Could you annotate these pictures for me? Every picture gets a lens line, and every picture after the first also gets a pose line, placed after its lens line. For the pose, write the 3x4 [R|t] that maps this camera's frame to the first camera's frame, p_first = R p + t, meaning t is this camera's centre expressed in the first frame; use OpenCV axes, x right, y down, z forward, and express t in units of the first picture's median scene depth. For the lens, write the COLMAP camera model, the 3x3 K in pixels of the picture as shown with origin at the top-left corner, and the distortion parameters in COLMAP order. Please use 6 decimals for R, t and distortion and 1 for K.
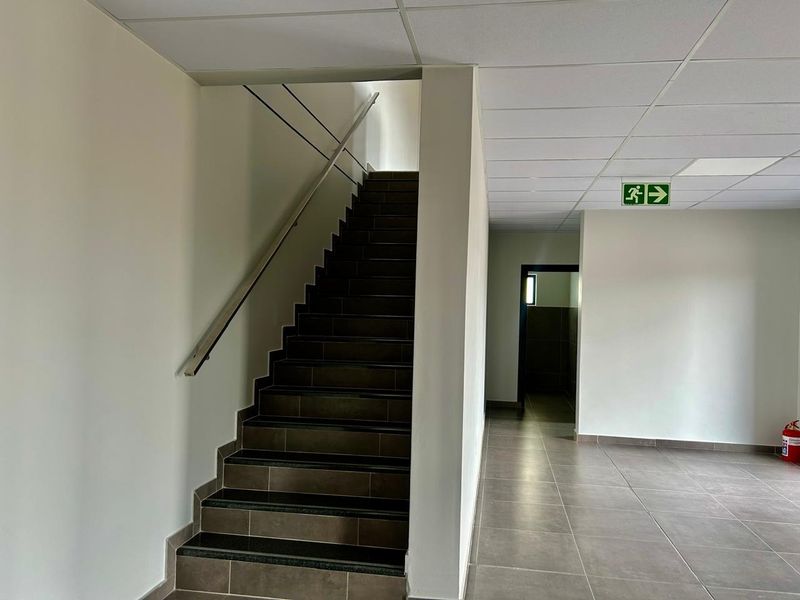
lens RADIAL K [[603.9, 0, 402.9], [0, 603.9, 303.0], [0, 0, 1]] dist [0.053898, -0.066574]
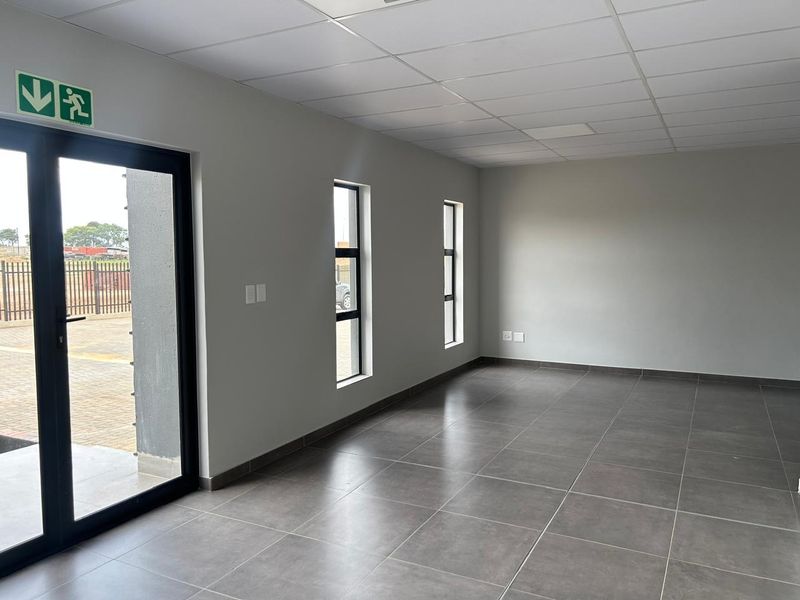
lens RADIAL K [[604.4, 0, 405.1], [0, 604.4, 293.2], [0, 0, 1]] dist [0.056162, -0.072463]
pose [[-0.948542, -0.043076, 0.313708, 0.283573], [-0.021305, 0.997141, 0.072501, 0.009270], [-0.315935, 0.062086, -0.946747, 1.391699]]
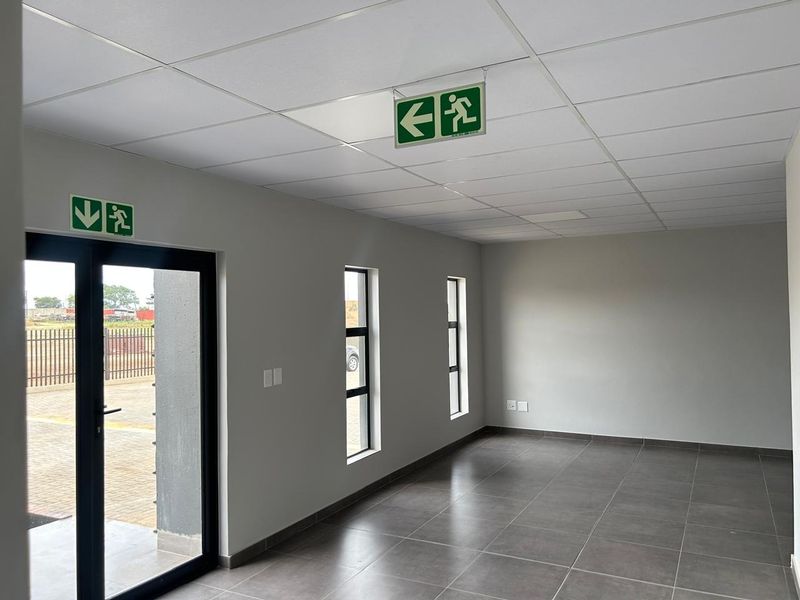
lens RADIAL K [[603.9, 0, 402.9], [0, 603.9, 303.0], [0, 0, 1]] dist [0.053898, -0.066574]
pose [[-0.945284, -0.008528, 0.326137, 0.269400], [-0.011514, 0.999908, -0.007226, -0.030155], [-0.326046, -0.010586, -0.945295, 1.448236]]
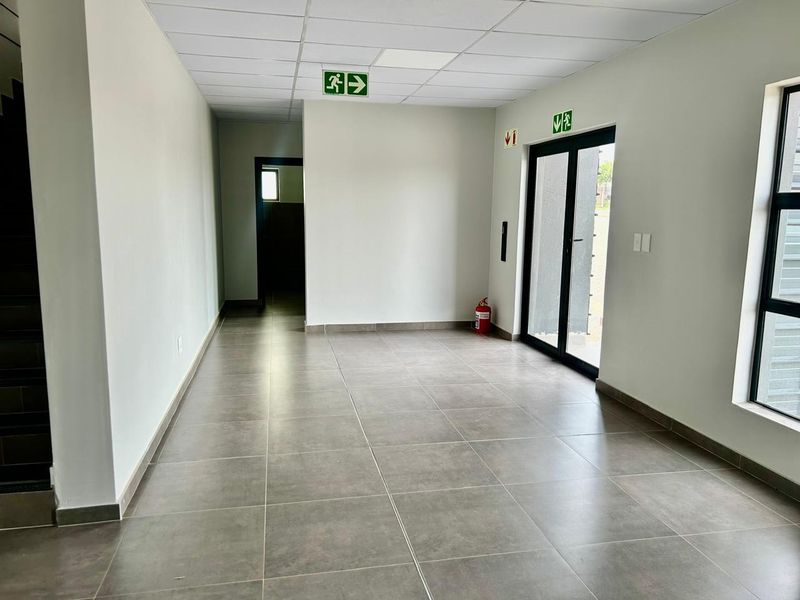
lens RADIAL K [[603.9, 0, 402.9], [0, 603.9, 303.0], [0, 0, 1]] dist [0.053898, -0.066574]
pose [[0.934976, -0.070275, 0.347679, 0.115373], [0.011795, 0.985795, 0.167536, 0.009898], [-0.354514, -0.152542, 0.922524, -0.005969]]
